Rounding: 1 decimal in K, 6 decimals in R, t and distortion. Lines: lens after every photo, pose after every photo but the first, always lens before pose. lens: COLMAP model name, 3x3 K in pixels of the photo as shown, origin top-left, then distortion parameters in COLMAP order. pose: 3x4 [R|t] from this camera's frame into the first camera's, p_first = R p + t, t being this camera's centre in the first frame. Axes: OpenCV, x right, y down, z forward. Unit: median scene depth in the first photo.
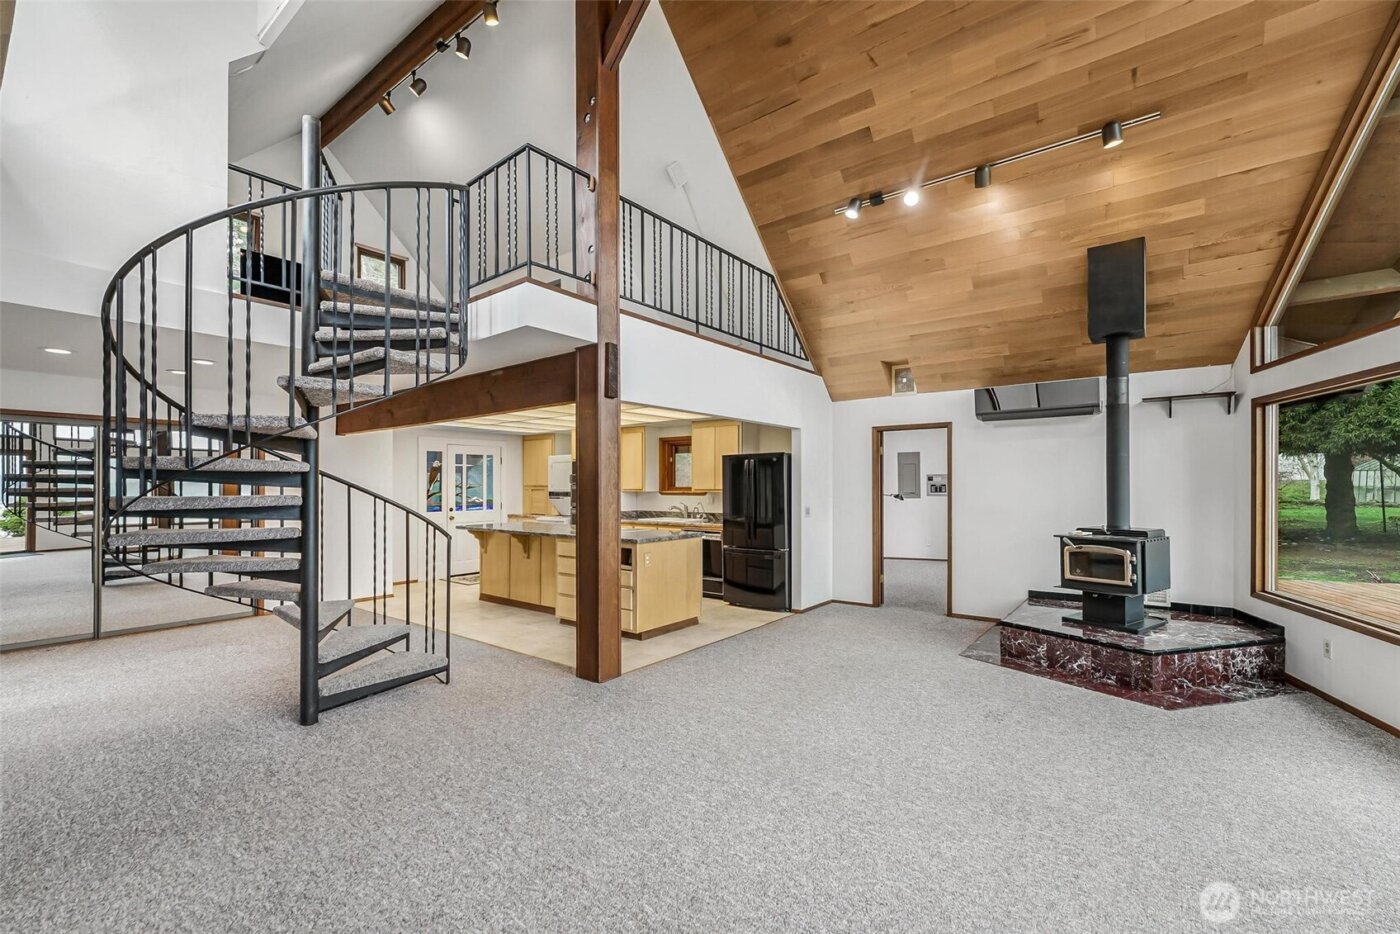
lens RADIAL K [[590.9, 0, 717.3], [0, 590.9, 483.8], [0, 0, 1]] dist [-0.001158, -0.000013]
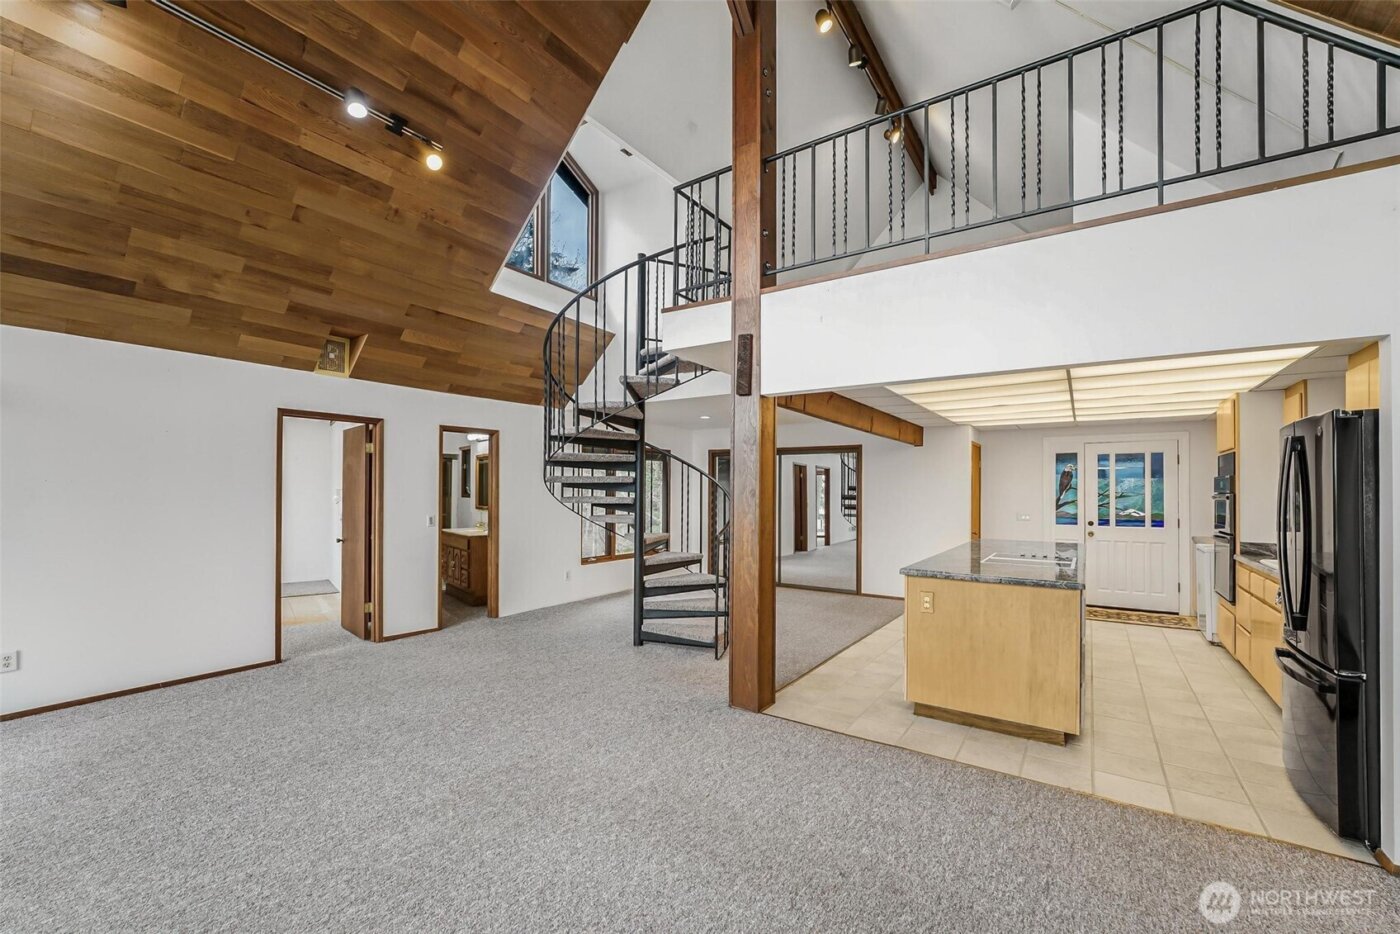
lens RADIAL K [[605.4, 0, 691.4], [0, 605.4, 480.1], [0, 0, 1]] dist [-0.001572, -0.000393]
pose [[0.046483, -0.010809, -0.998861, 0.652678], [-0.007307, 0.999911, -0.011160, -0.005088], [0.998892, 0.007817, 0.046400, 0.779212]]
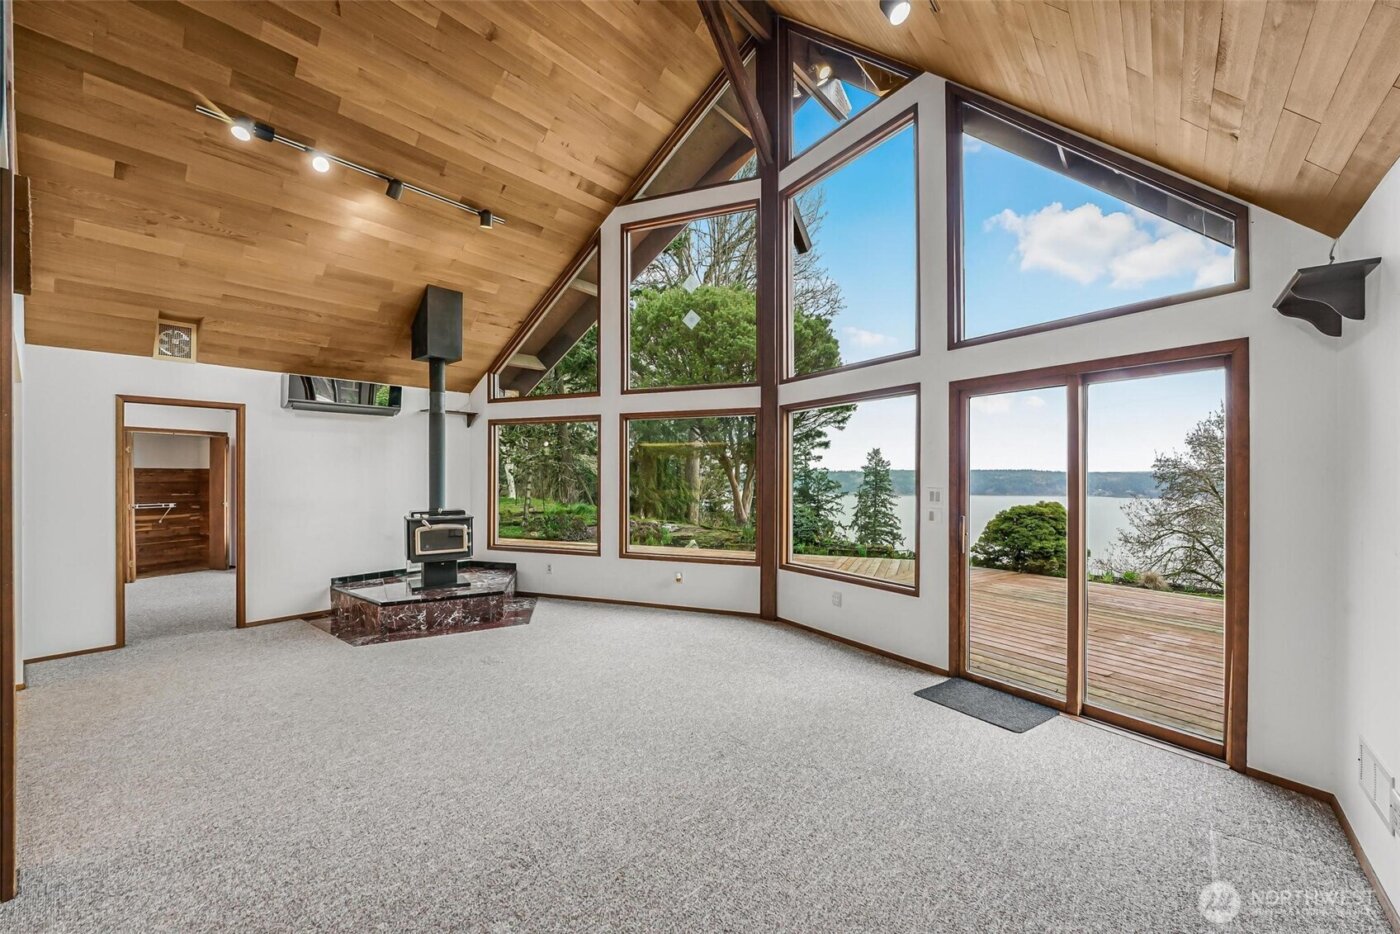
lens RADIAL K [[581.6, 0, 694.1], [0, 581.6, 478.1], [0, 0, 1]] dist [-0.010275, -0.000190]
pose [[0.049509, -0.003747, 0.998767, -0.544680], [-0.000760, 0.999993, 0.003789, 0.000887], [-0.998773, -0.000946, 0.049506, 0.379453]]
